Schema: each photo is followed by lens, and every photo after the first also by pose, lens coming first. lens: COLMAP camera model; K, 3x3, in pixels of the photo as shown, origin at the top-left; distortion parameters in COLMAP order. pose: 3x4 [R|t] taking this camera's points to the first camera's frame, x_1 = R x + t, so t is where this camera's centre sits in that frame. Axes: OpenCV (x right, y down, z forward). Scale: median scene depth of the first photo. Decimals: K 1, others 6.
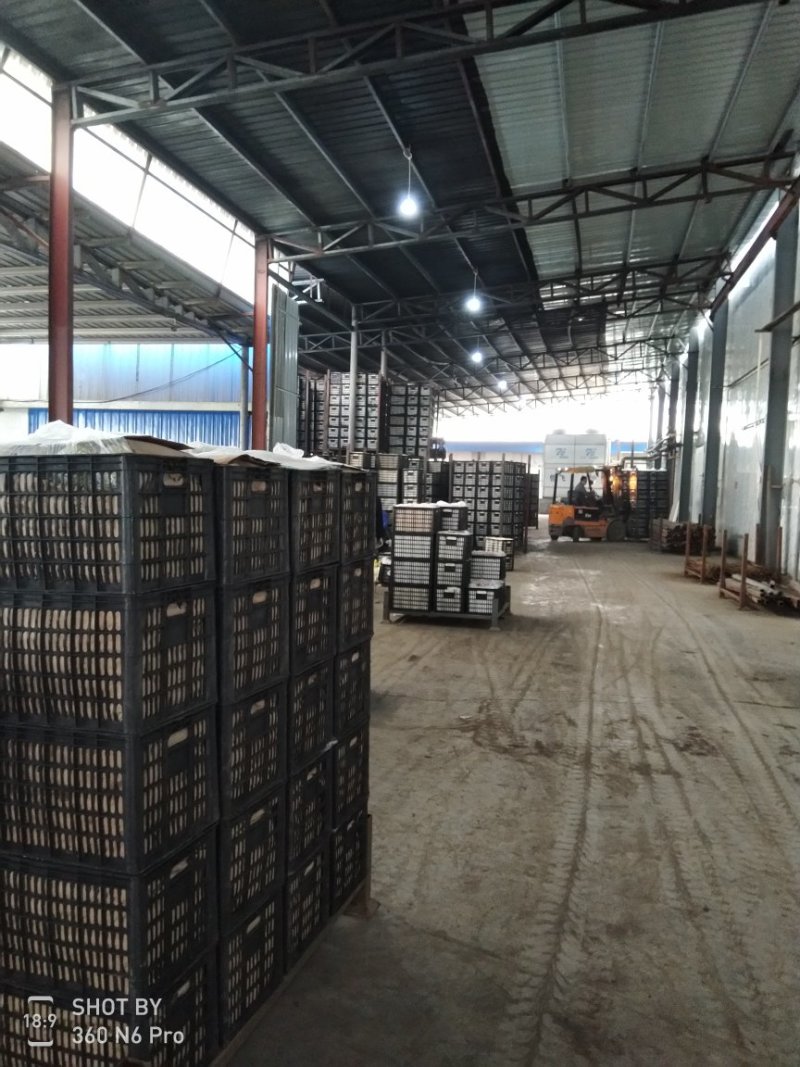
lens RADIAL K [[799.1, 0, 400.0], [0, 799.1, 533.5], [0, 0, 1]] dist [0.113863, -0.182333]
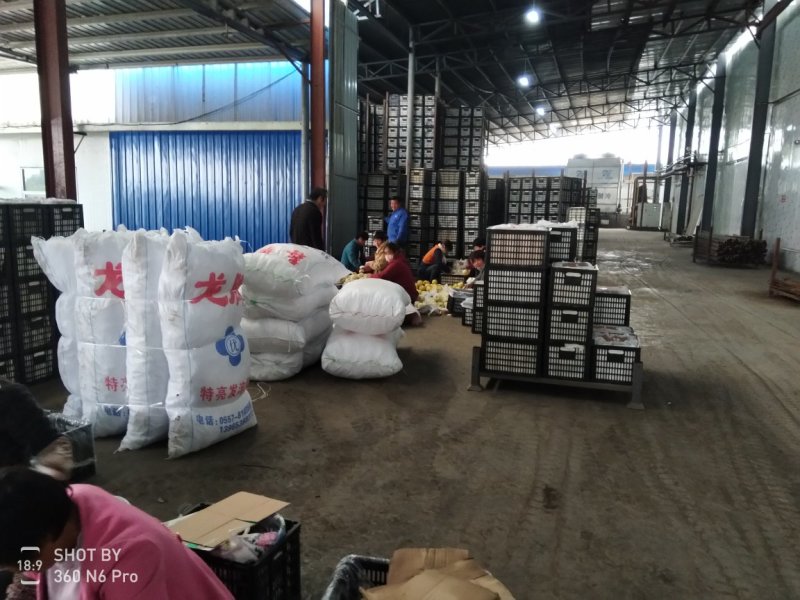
lens RADIAL K [[599.1, 0, 400.0], [0, 599.1, 300.0], [0, 0, 1]] dist [0.113863, -0.182333]
pose [[0.997913, 0.001501, -0.064556, -0.020500], [0.004783, 0.995266, 0.097075, -0.009434], [0.064396, -0.097181, 0.993181, 0.184719]]
